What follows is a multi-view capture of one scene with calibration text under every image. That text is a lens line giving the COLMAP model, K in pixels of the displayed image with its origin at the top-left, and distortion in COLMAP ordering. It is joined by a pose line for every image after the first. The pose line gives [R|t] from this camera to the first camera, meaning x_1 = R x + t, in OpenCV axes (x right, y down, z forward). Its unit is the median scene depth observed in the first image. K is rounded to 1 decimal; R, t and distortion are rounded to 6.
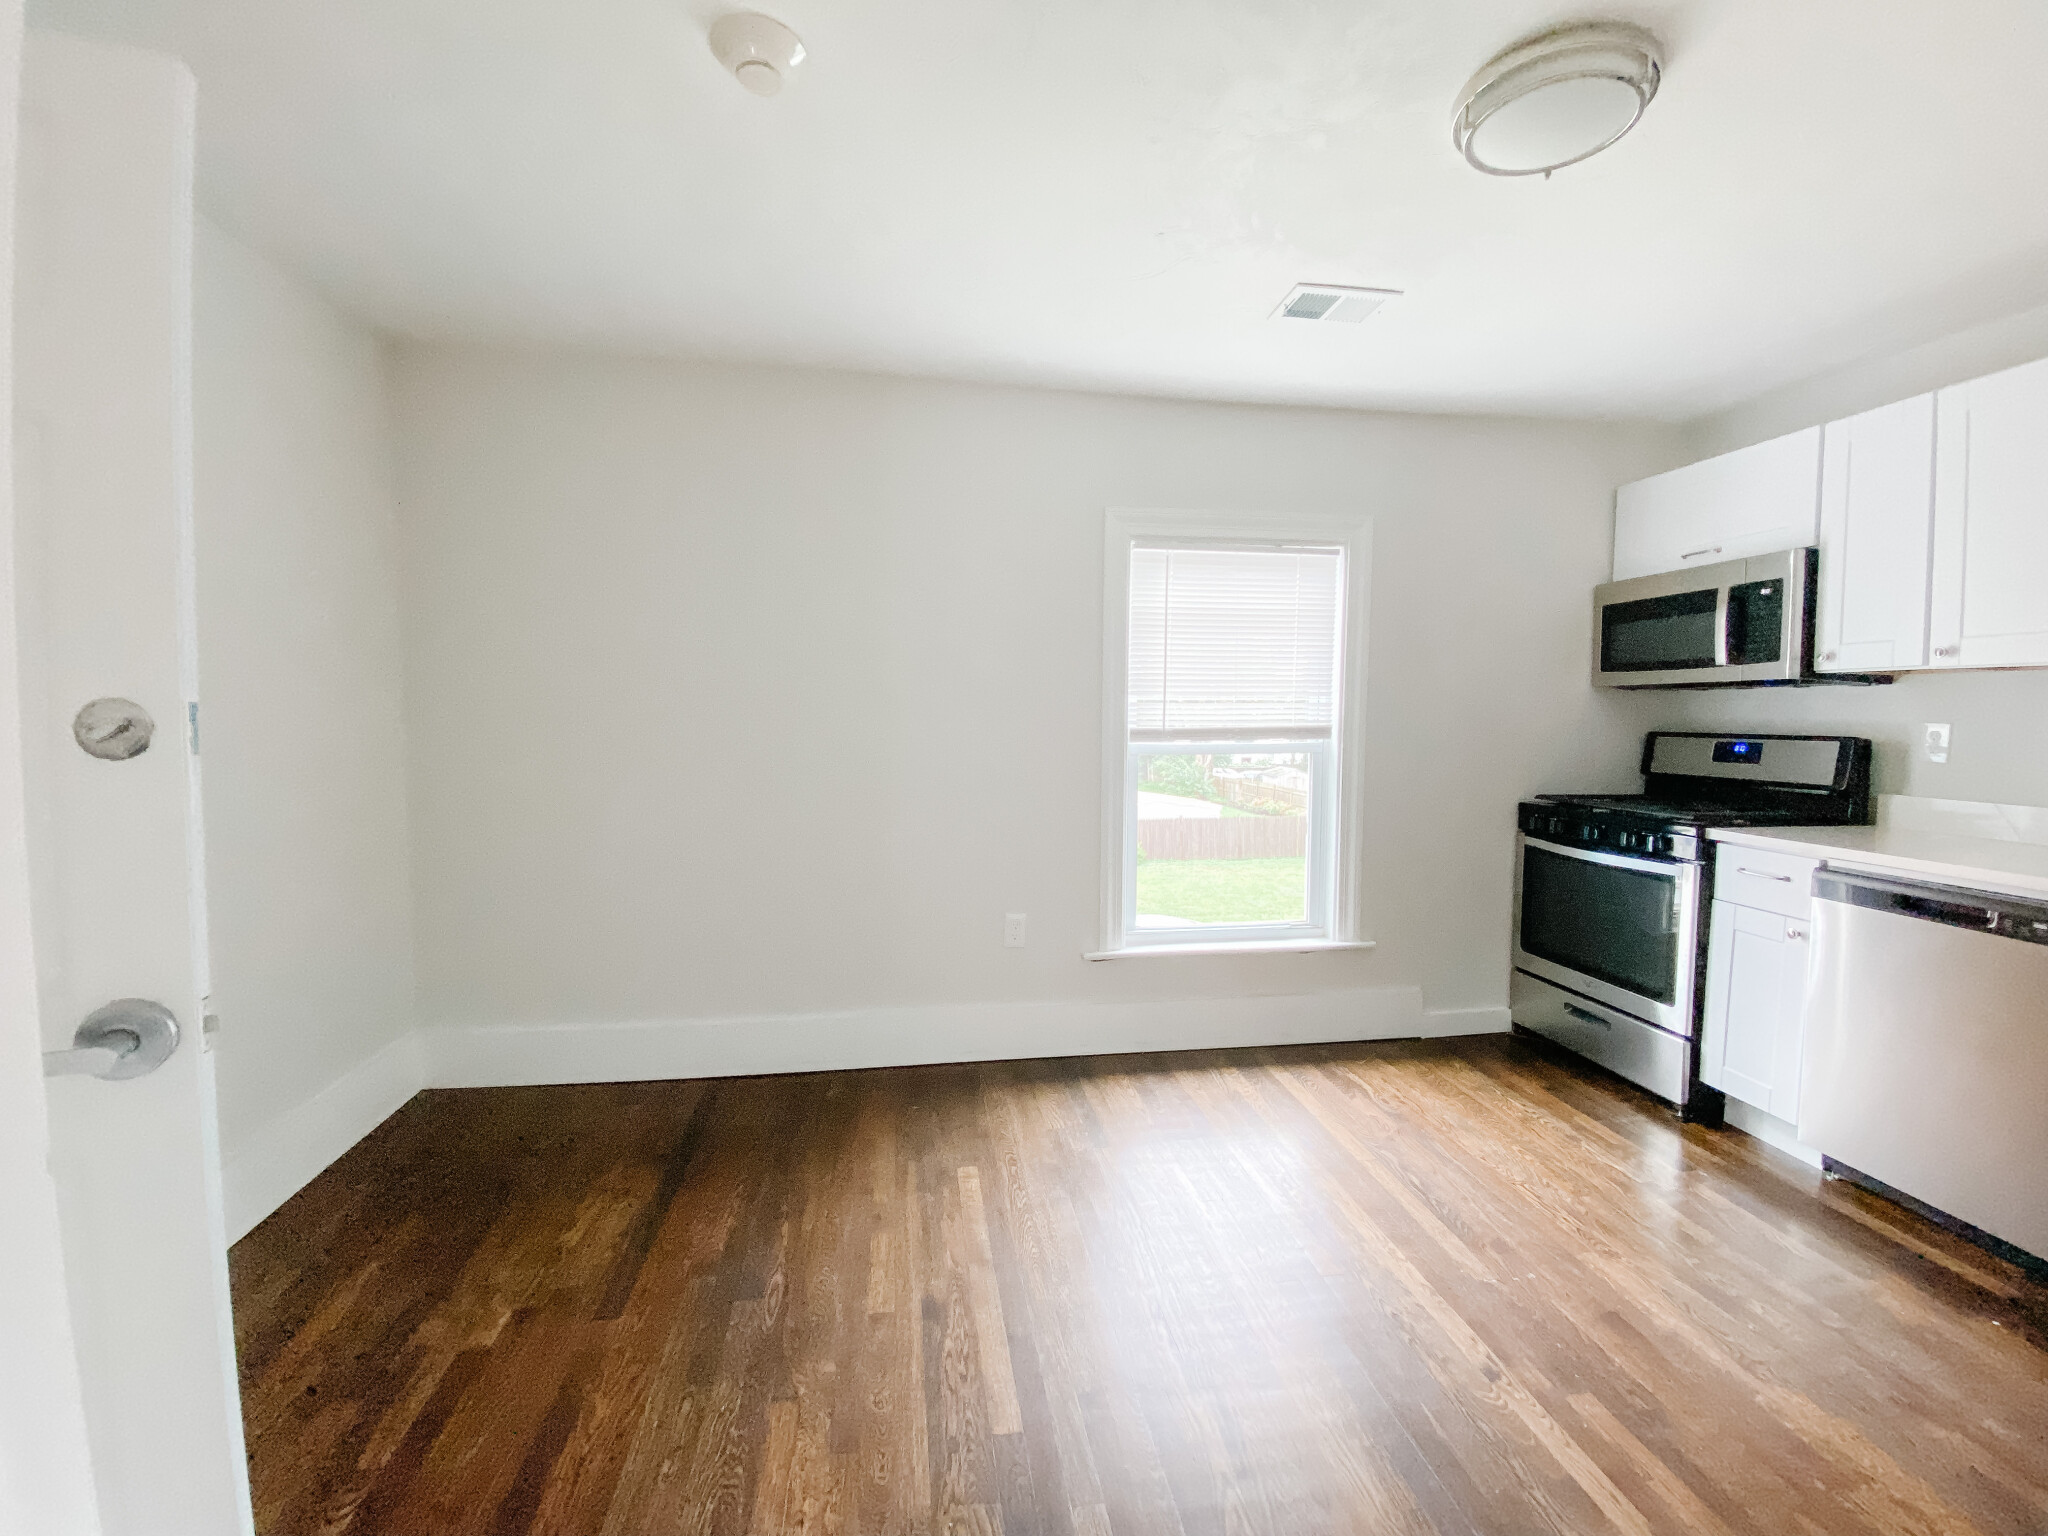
lens RADIAL K [[832.7, 0, 989.7], [0, 832.7, 765.1], [0, 0, 1]] dist [-0.009497, -0.007942]
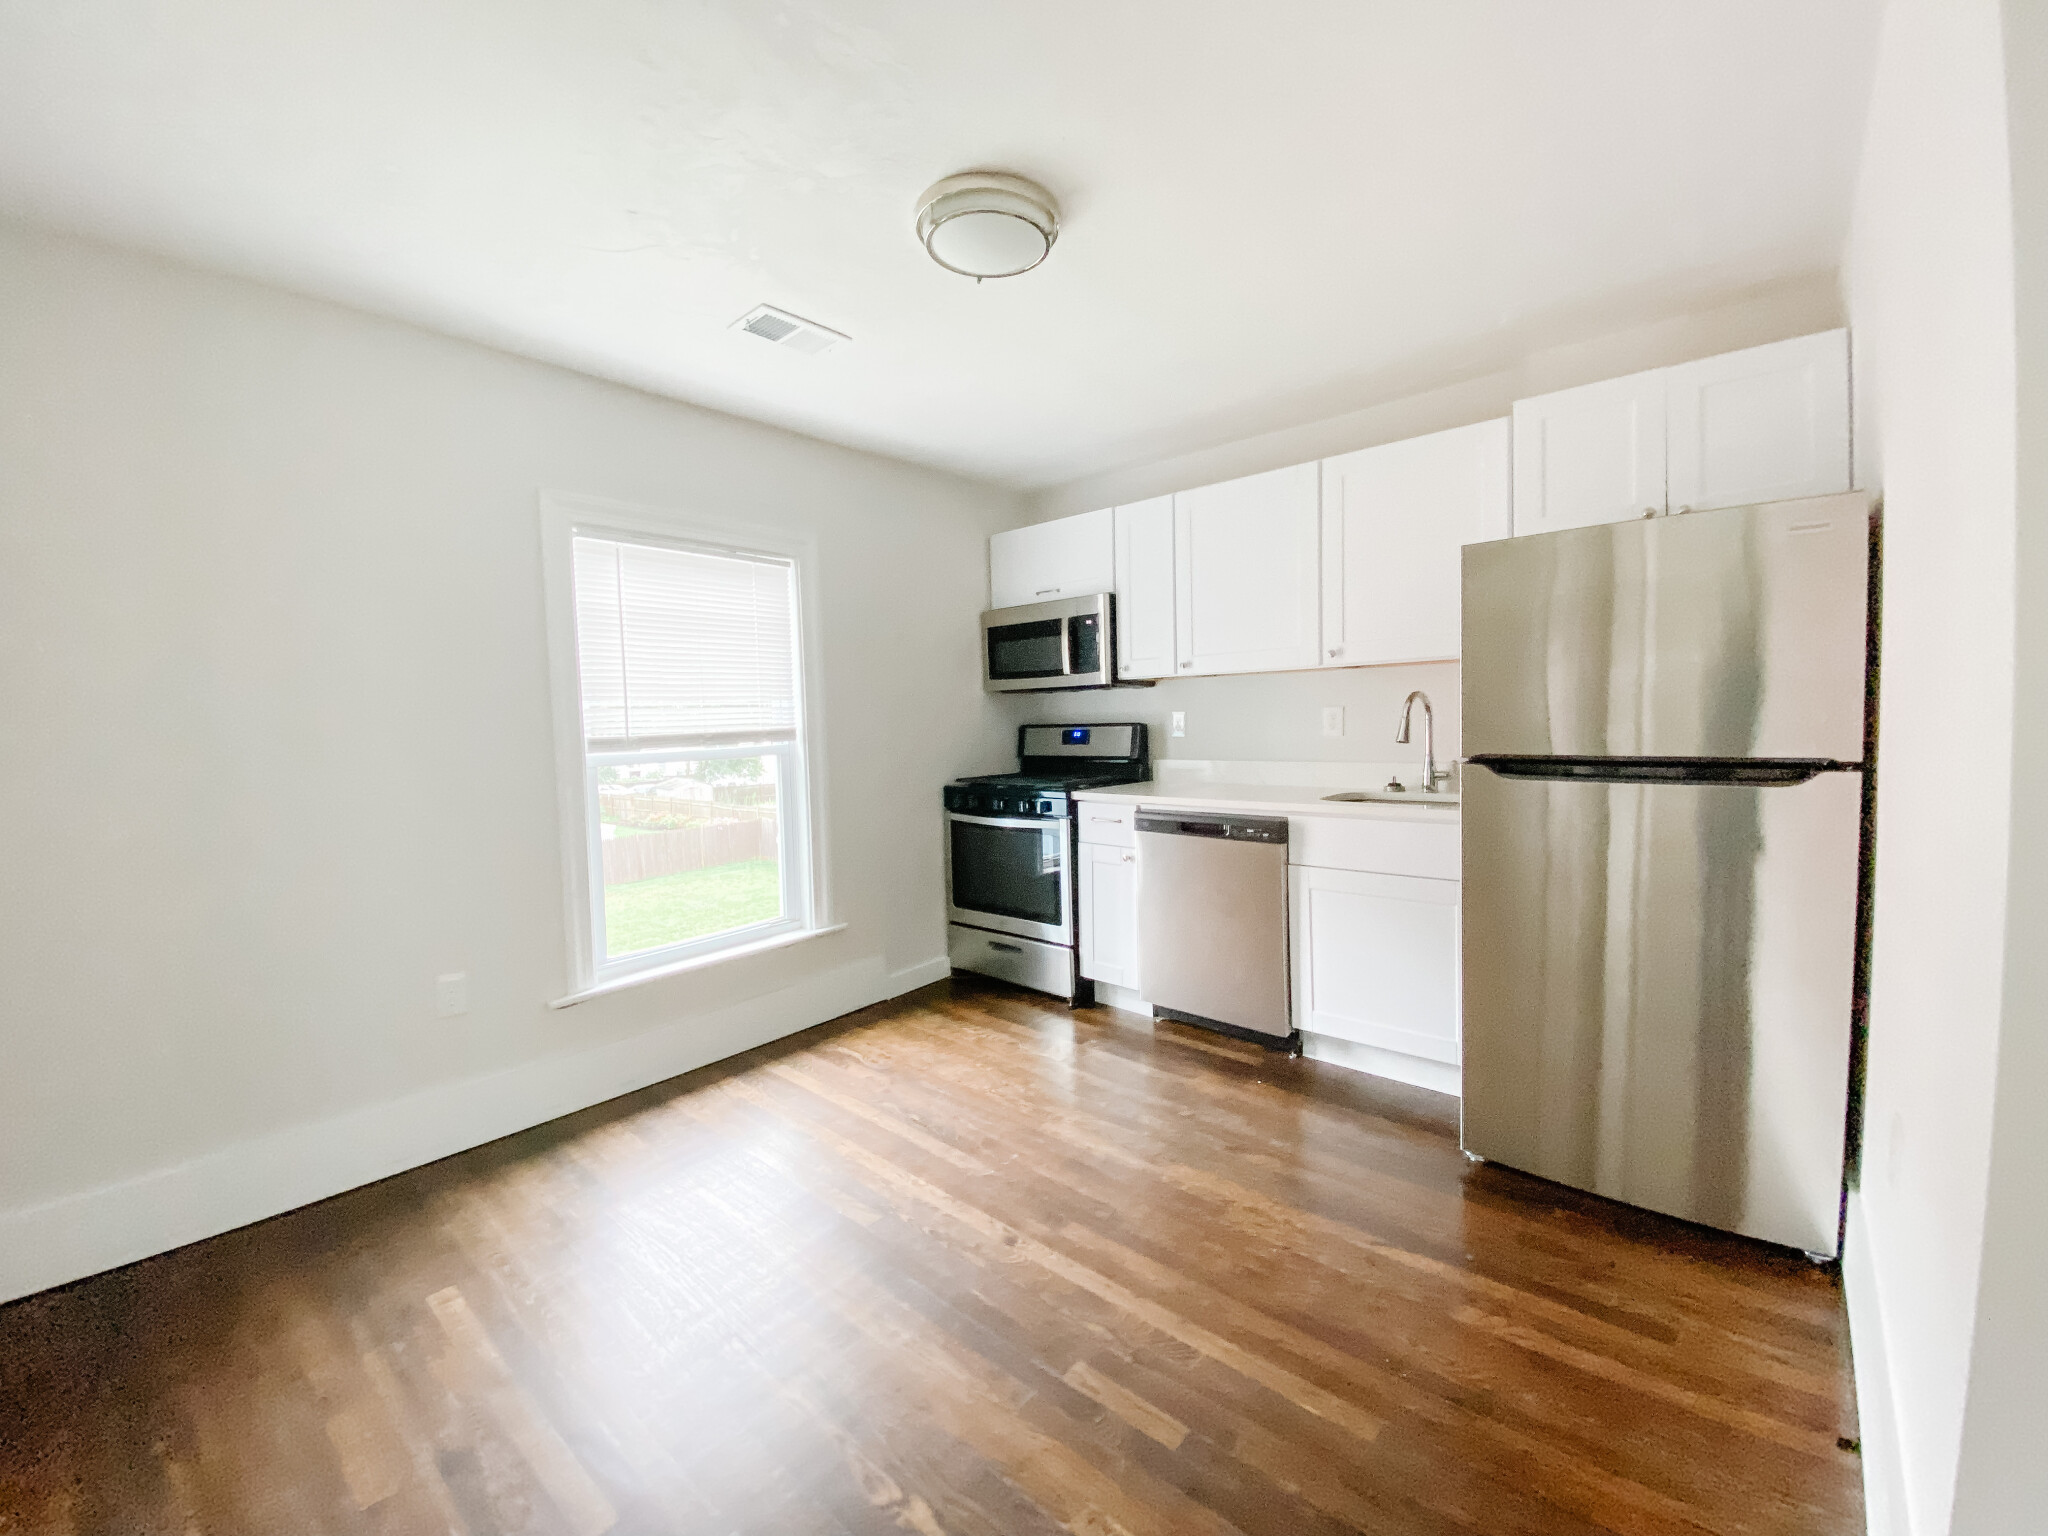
lens RADIAL K [[832.7, 0, 1031.7], [0, 832.7, 765.6], [0, 0, 1]] dist [-0.009497, -0.007942]
pose [[0.735264, -0.061221, 0.675010, -0.107411], [0.068618, 0.997519, 0.015728, 0.005750], [-0.674299, 0.034753, 0.737640, 0.018537]]
